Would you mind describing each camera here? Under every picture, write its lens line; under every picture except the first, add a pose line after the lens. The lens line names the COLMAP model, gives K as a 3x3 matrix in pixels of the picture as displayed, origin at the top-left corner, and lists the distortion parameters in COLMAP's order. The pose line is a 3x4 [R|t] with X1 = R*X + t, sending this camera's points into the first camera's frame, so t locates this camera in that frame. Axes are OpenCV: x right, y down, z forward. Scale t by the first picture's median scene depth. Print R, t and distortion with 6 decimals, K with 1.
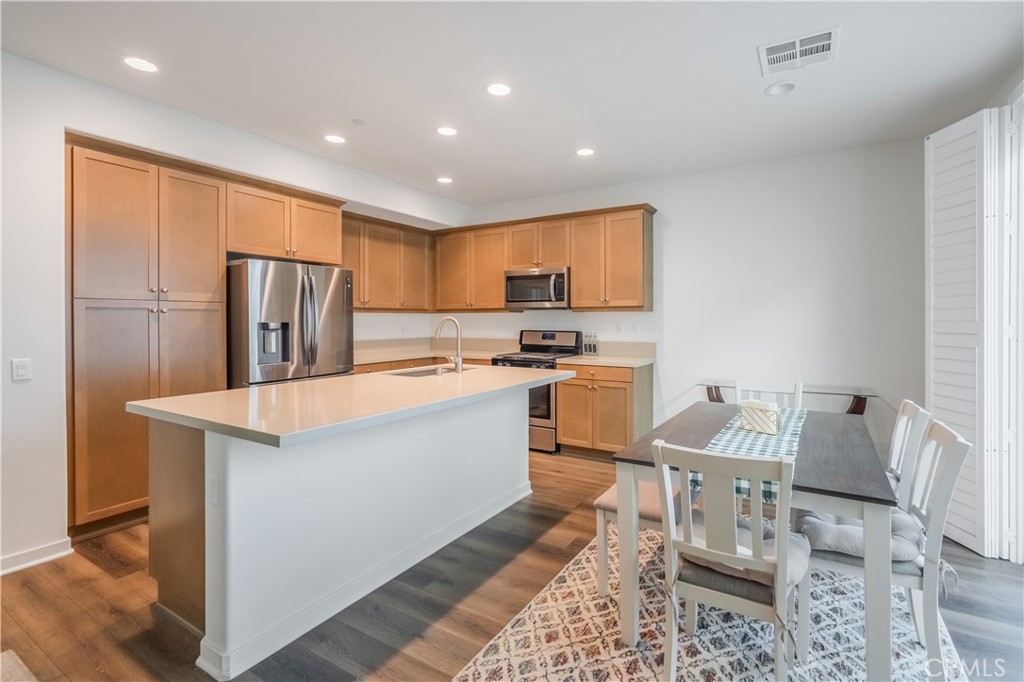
lens RADIAL K [[468.2, 0, 534.3], [0, 468.2, 321.4], [0, 0, 1]] dist [0.000224, -0.000013]
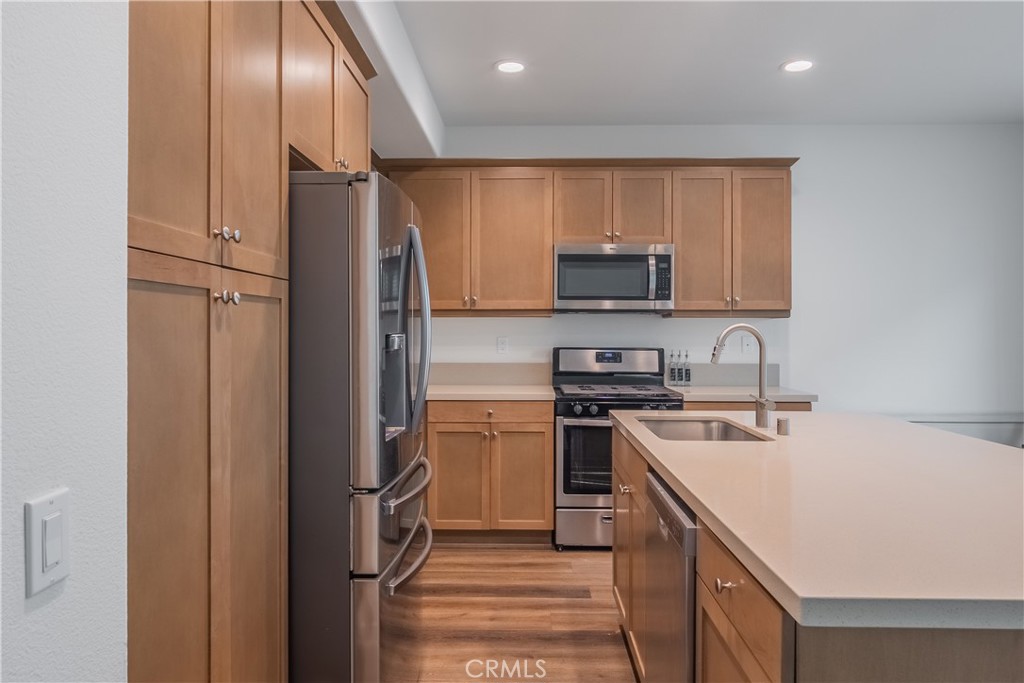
lens RADIAL K [[682.9, 0, 516.0], [0, 682.9, 327.5], [0, 0, 1]] dist [-0.000293, 0.000427]
pose [[0.871687, 0.005330, 0.490034, -0.736222], [-0.001145, 0.999960, -0.008841, 0.001970], [-0.490062, 0.007145, 0.871658, 0.416154]]
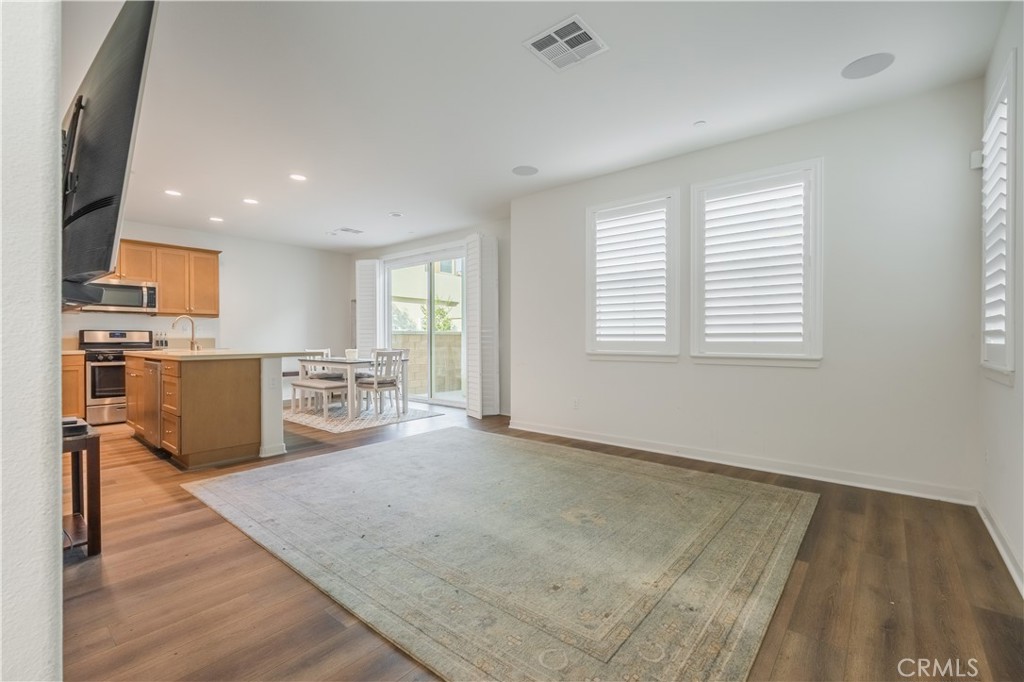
lens RADIAL K [[444.2, 0, 514.1], [0, 444.2, 339.7], [0, 0, 1]] dist [0.002035, 0.000187]
pose [[0.162847, -0.004741, 0.986640, -1.377431], [0.007780, 0.999964, 0.003521, 0.069906], [-0.986621, 0.007102, 0.162878, -0.310580]]
